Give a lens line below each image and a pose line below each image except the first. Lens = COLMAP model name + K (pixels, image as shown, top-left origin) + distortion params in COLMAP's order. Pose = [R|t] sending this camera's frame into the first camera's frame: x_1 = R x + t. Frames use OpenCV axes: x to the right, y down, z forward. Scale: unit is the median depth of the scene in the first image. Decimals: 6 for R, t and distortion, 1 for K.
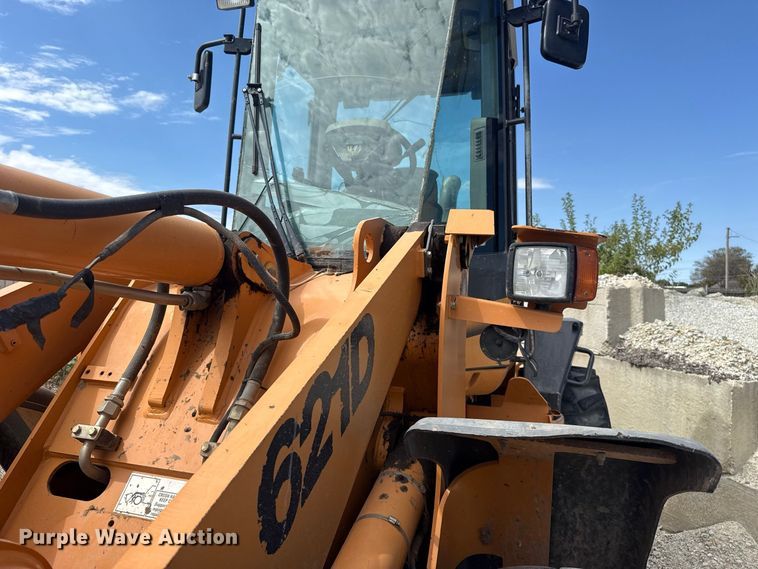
lens RADIAL K [[533.9, 0, 379.0], [0, 533.9, 284.5], [0, 0, 1]] dist [-0.001070, -0.002859]
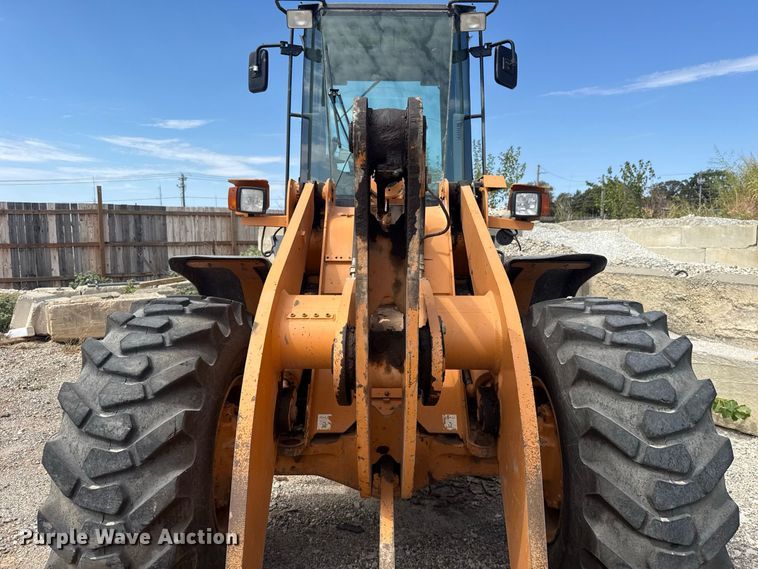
lens RADIAL K [[533.9, 0, 379.0], [0, 533.9, 284.5], [0, 0, 1]] dist [-0.001070, -0.002859]
pose [[0.955405, -0.059116, 0.289321, -0.355871], [0.024248, 0.992153, 0.122652, 0.008296], [-0.294301, -0.110167, 0.949342, -0.370119]]
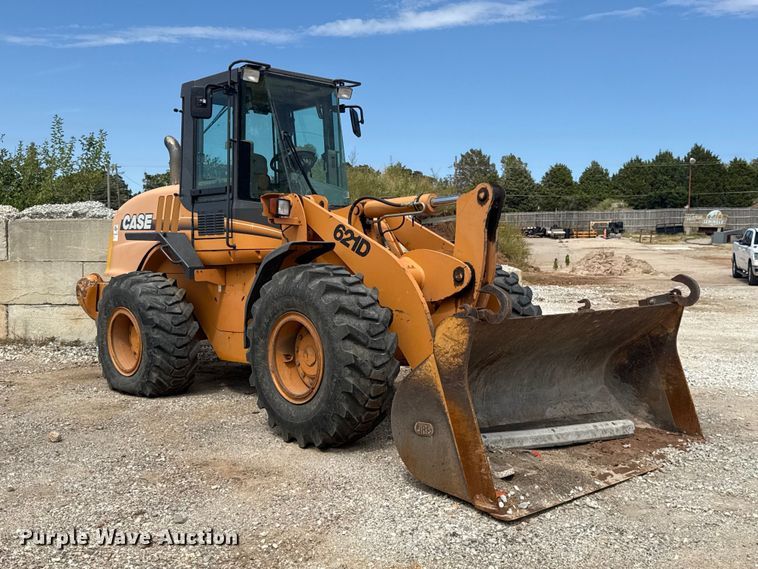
lens RADIAL K [[808.3, 0, 362.9], [0, 808.3, 287.0], [0, 0, 1]] dist [0.067508, -0.007825]
pose [[0.498912, -0.077675, 0.863165, -1.871112], [-0.001051, 0.995921, 0.090228, -0.010473], [-0.866652, -0.045923, 0.496796, -0.639257]]
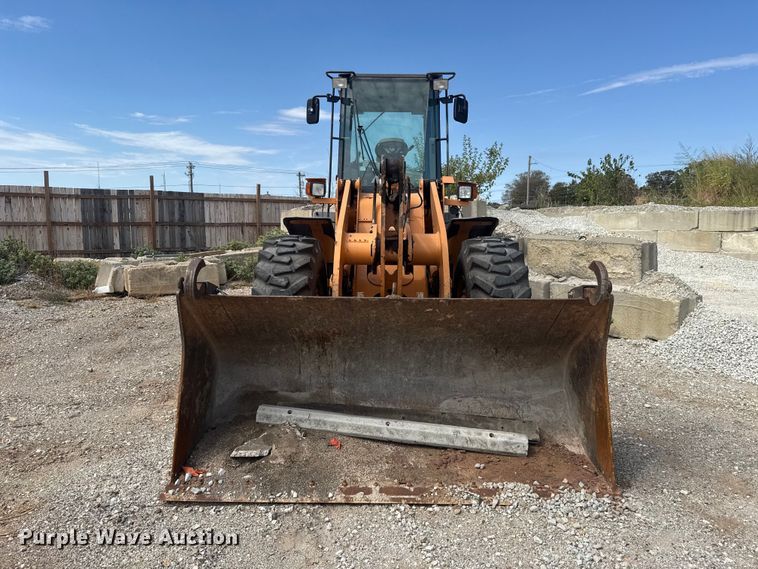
lens RADIAL K [[524.6, 0, 379.0], [0, 524.6, 284.5], [0, 0, 1]] dist [0.067603, -0.100303]
pose [[0.954726, -0.061187, 0.291126, -0.589008], [0.019055, 0.989188, 0.145412, 0.029764], [-0.296876, -0.133281, 0.945569, -1.042645]]
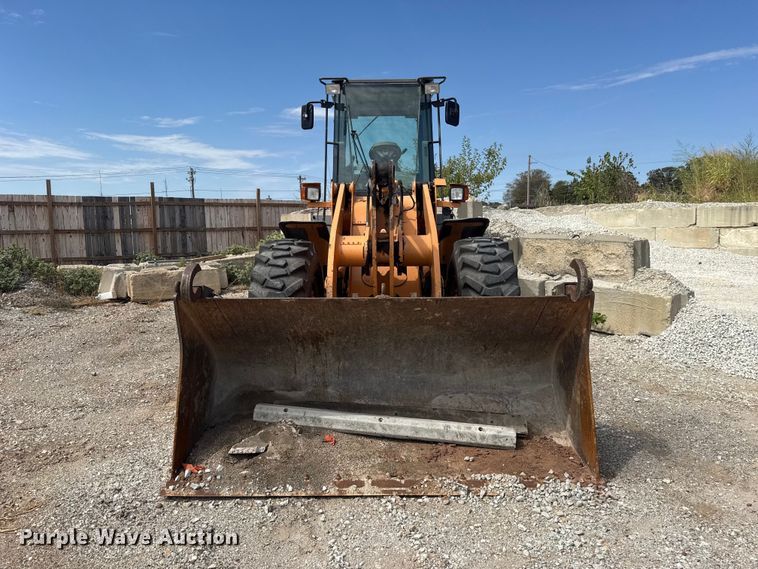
lens RADIAL K [[524.6, 0, 379.0], [0, 524.6, 284.5], [0, 0, 1]] dist [0.067603, -0.100303]
pose [[0.955147, -0.076751, 0.286013, -0.576797], [0.036945, 0.989168, 0.142063, 0.027275], [-0.293818, -0.125124, 0.947636, -1.081149]]
